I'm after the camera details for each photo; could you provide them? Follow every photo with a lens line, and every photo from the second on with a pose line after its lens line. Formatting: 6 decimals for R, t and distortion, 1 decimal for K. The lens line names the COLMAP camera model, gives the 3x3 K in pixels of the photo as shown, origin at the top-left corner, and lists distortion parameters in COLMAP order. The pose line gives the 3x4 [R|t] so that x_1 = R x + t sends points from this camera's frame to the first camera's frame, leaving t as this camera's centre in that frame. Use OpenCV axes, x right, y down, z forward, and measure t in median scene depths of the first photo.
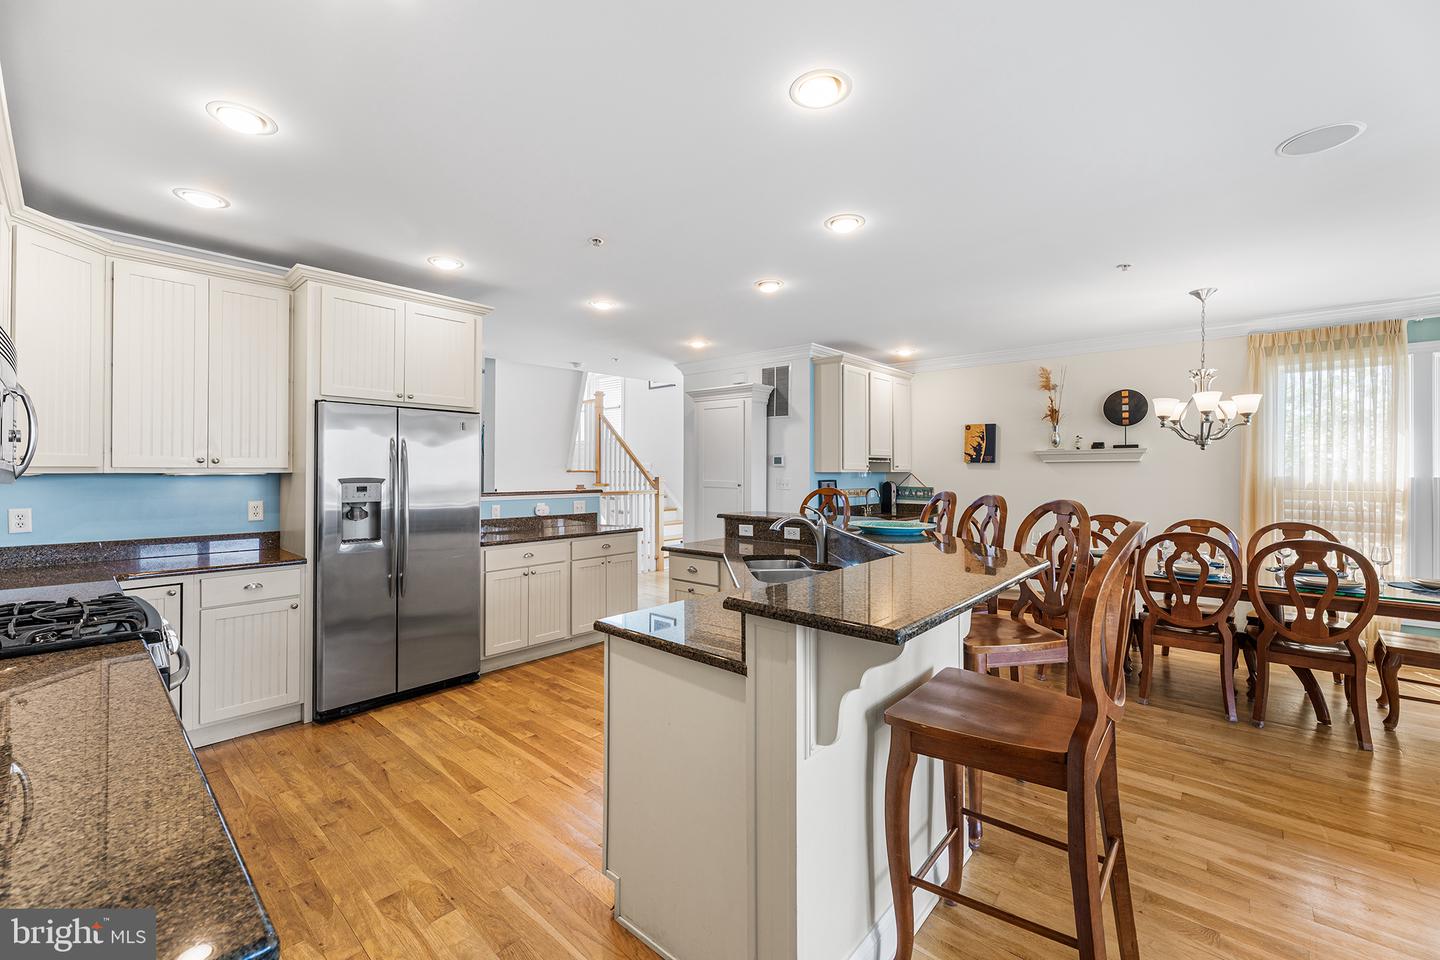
lens RADIAL K [[579.2, 0, 708.7], [0, 579.2, 473.7], [0, 0, 1]] dist [-0.000324, -0.000058]
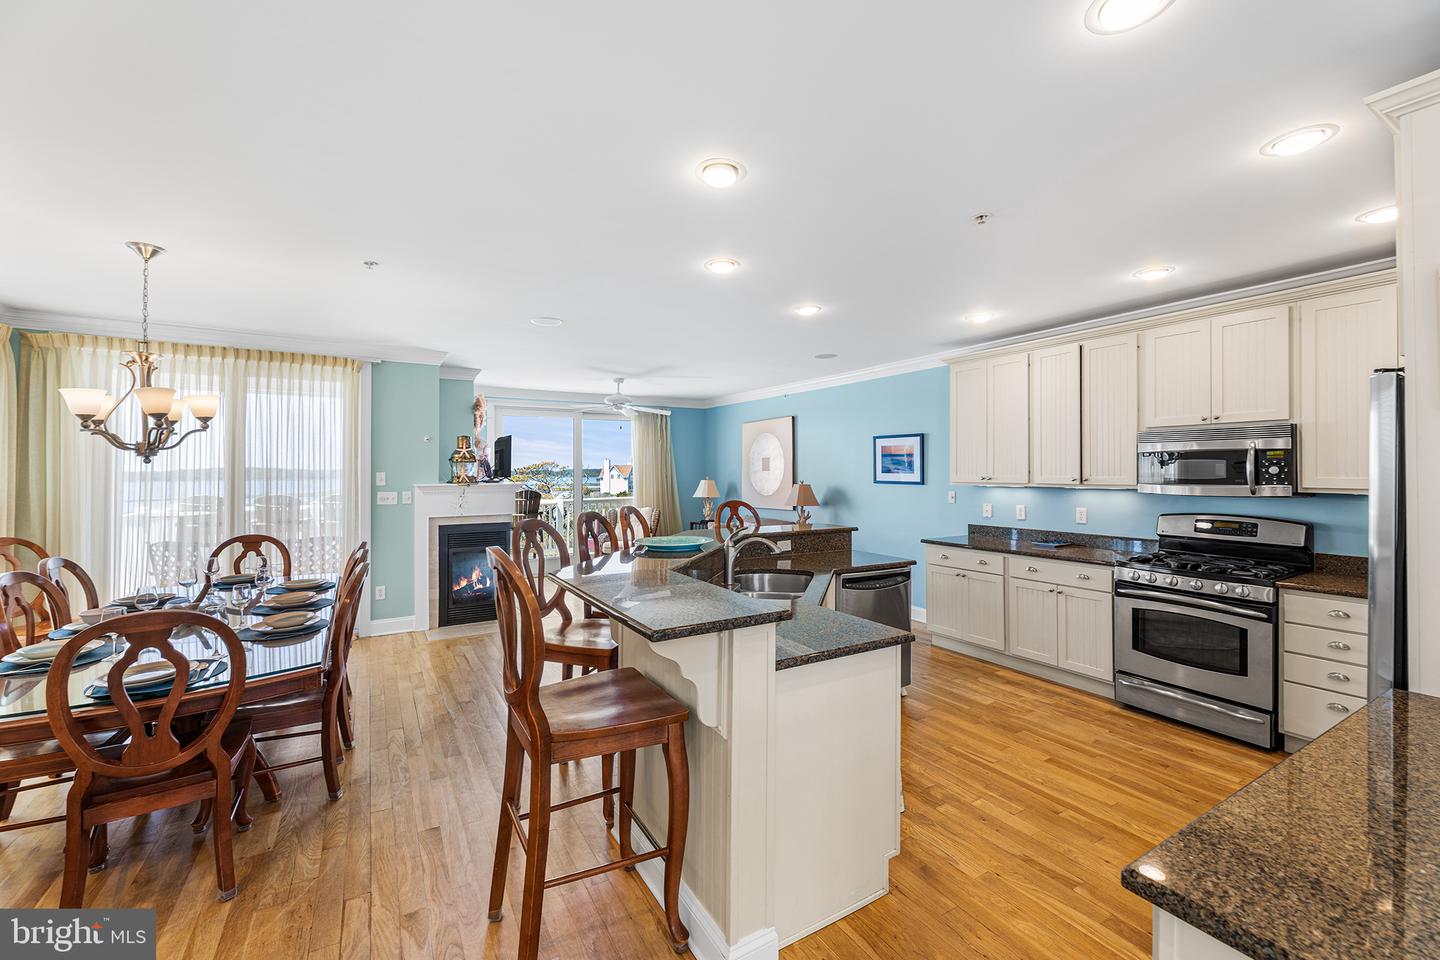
lens RADIAL K [[593.5, 0, 720.2], [0, 593.5, 469.9], [0, 0, 1]] dist [-0.002380, -0.000450]
pose [[-0.958058, -0.000364, 0.286575, -0.046590], [-0.000192, 1.000000, 0.000628, -0.024195], [-0.286575, 0.000547, -0.958058, 1.130488]]
